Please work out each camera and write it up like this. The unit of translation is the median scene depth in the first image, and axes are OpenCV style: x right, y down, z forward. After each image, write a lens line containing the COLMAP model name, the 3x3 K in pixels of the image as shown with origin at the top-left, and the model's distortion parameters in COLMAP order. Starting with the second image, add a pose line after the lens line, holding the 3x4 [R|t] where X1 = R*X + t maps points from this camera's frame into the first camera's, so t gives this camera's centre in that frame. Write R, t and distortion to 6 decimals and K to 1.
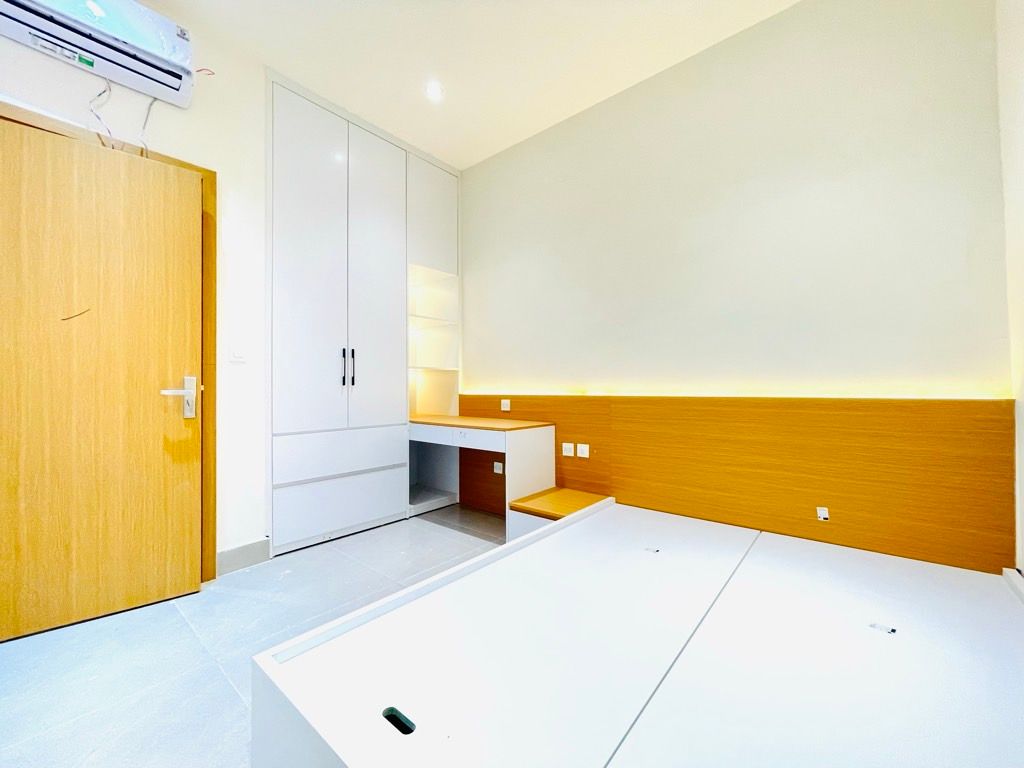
lens RADIAL K [[411.5, 0, 511.1], [0, 411.5, 384.3], [0, 0, 1]] dist [0.002356, -0.000412]
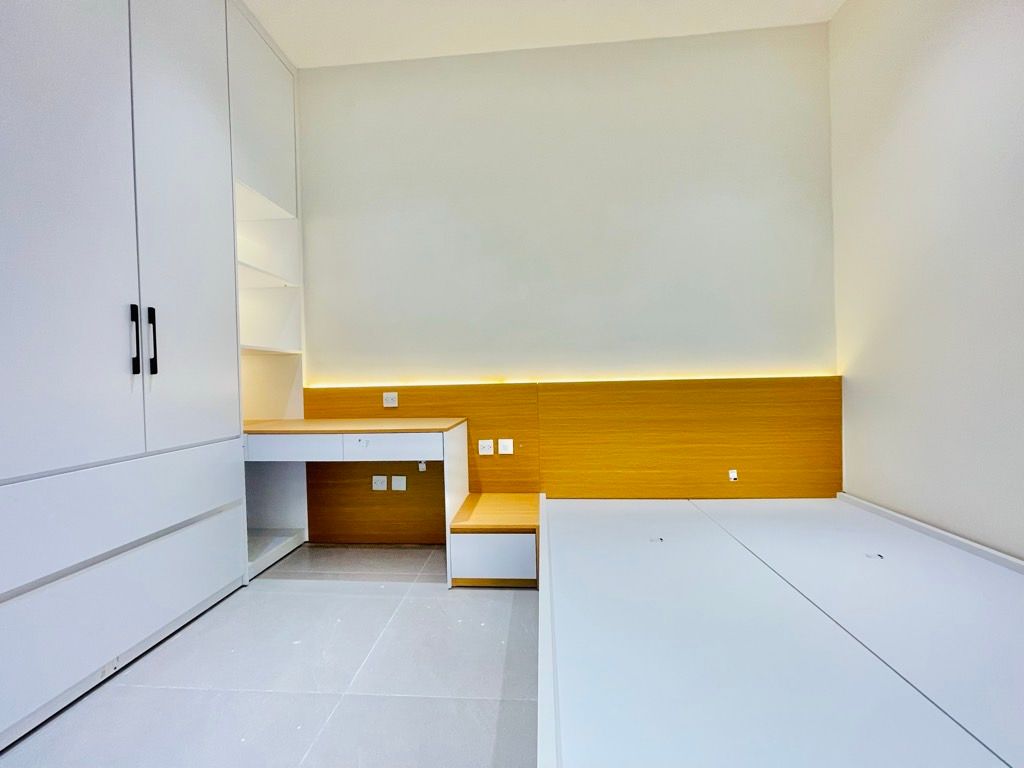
lens RADIAL K [[411.5, 0, 511.0], [0, 411.5, 383.0], [0, 0, 1]] dist [0.002356, -0.000412]
pose [[0.811767, -0.021689, 0.583578, -0.307658], [0.014977, 0.999755, 0.016323, 0.011682], [-0.583789, -0.004510, 0.811893, 0.271865]]
